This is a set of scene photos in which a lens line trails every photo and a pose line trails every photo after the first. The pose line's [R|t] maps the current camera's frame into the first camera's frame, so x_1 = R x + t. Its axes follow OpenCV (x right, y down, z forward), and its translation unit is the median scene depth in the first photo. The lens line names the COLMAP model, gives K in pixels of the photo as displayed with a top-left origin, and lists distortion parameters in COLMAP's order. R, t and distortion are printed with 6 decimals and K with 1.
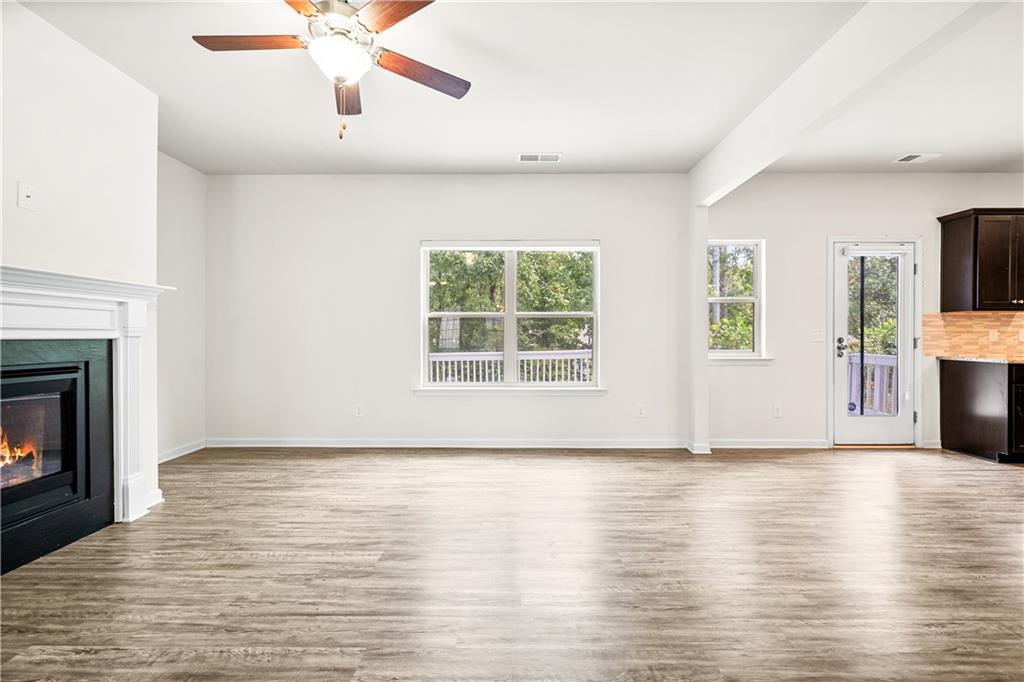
lens RADIAL K [[435.2, 0, 512.8], [0, 435.2, 334.5], [0, 0, 1]] dist [-0.004240, 0.000766]
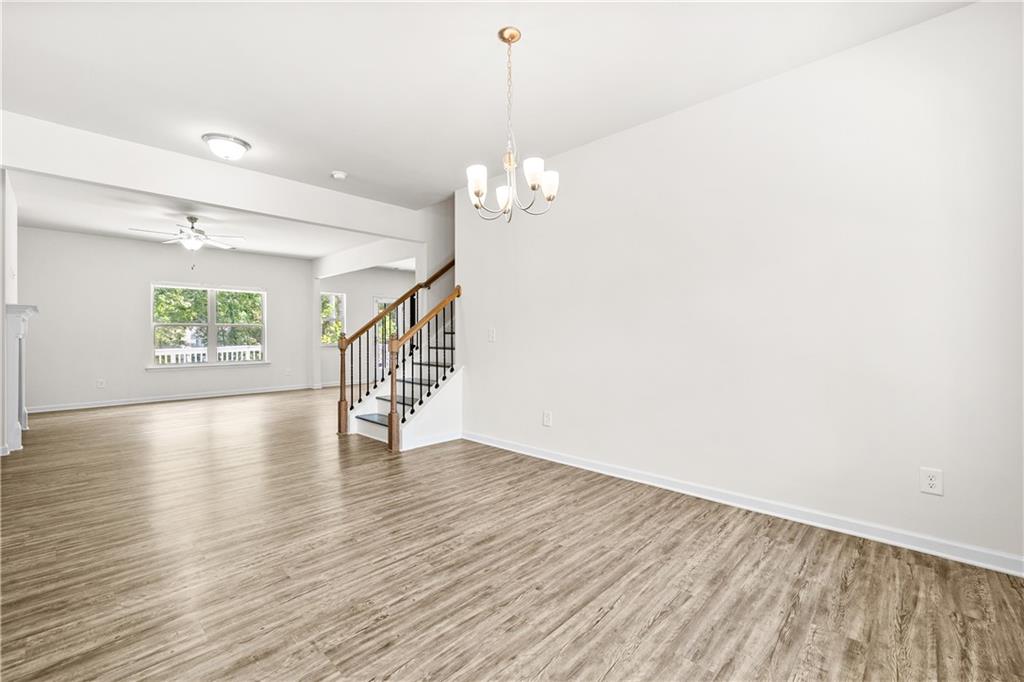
lens RADIAL K [[448.9, 0, 507.5], [0, 448.9, 335.5], [0, 0, 1]] dist [0.003678, 0.000123]
pose [[0.701395, -0.005156, 0.712754, -0.617130], [0.005093, 0.999985, 0.002221, -0.000845], [-0.712755, 0.002072, 0.701410, -1.547604]]
